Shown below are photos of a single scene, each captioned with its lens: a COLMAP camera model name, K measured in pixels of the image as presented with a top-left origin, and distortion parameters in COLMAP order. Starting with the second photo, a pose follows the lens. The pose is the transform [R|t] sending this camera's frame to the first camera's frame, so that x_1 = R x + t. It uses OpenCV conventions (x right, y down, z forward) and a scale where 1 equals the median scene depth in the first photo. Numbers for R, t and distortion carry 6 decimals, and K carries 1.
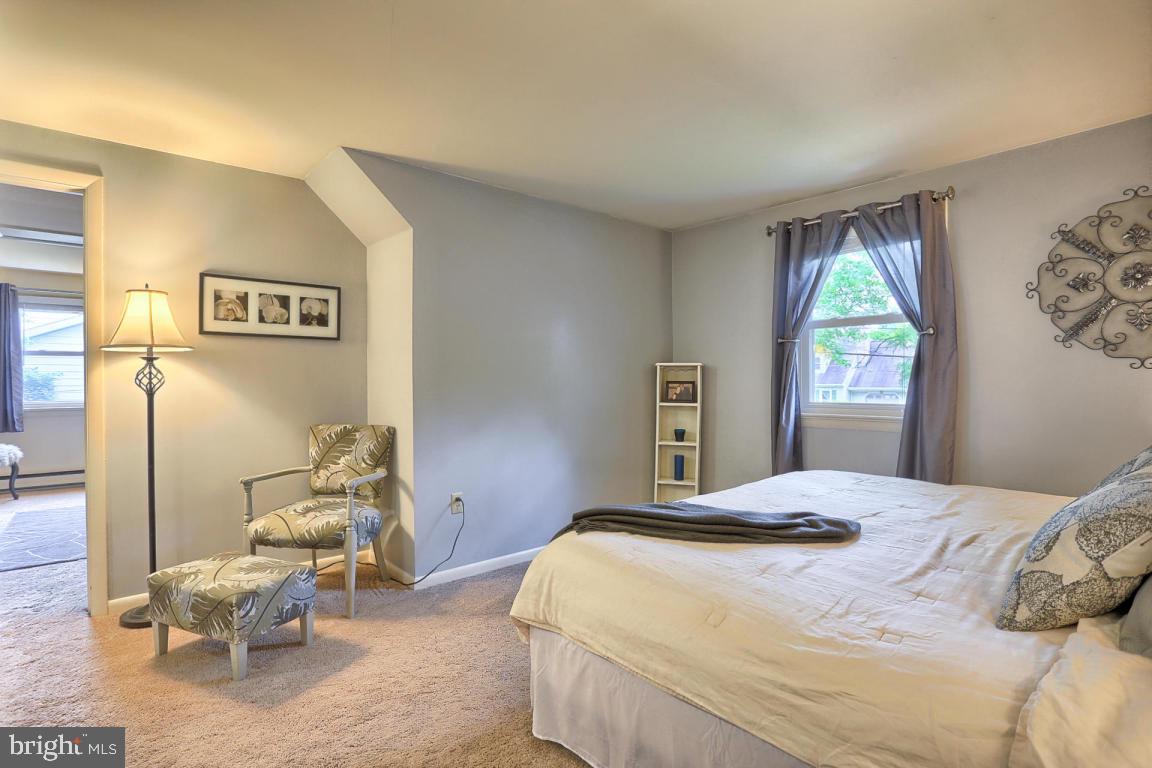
lens RADIAL K [[558.8, 0, 575.7], [0, 558.8, 378.3], [0, 0, 1]] dist [-0.067898, 0.027897]
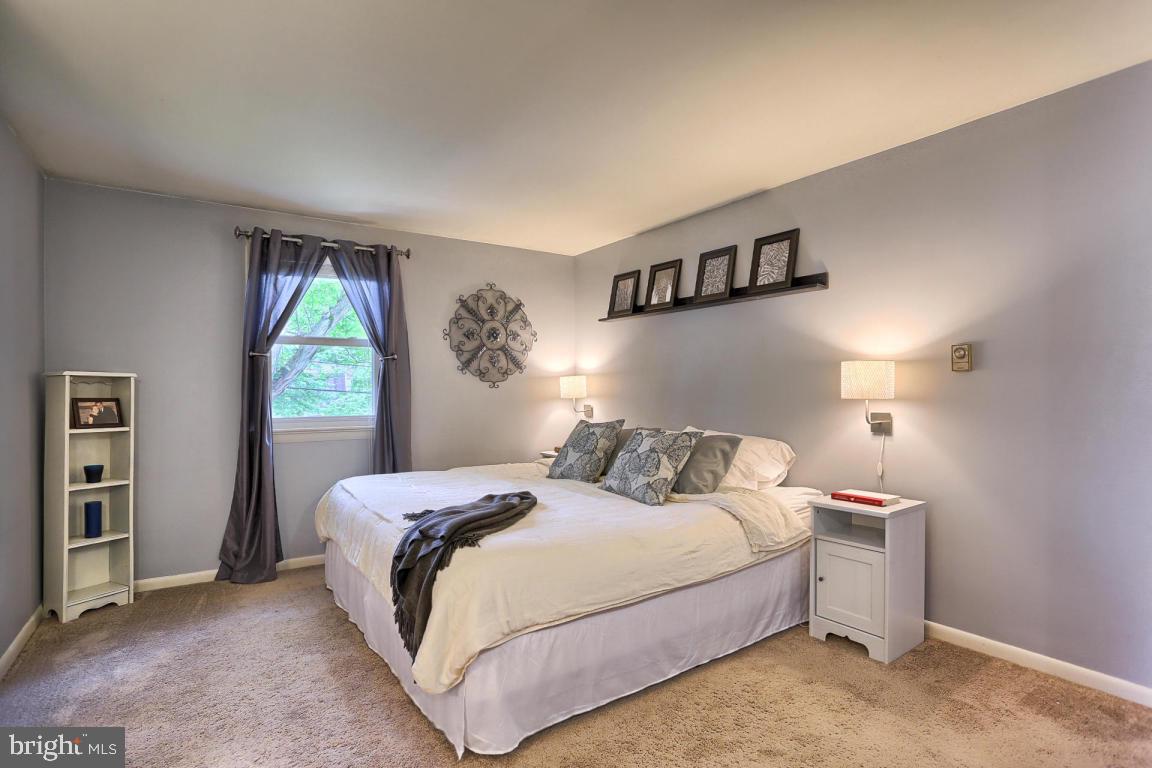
lens RADIAL K [[558.8, 0, 575.4], [0, 558.8, 389.4], [0, 0, 1]] dist [-0.067898, 0.027897]
pose [[0.113064, 0.005767, 0.993571, -0.545060], [0.001328, 0.999981, -0.005955, -0.001331], [-0.993587, 0.001993, 0.113054, 0.394075]]
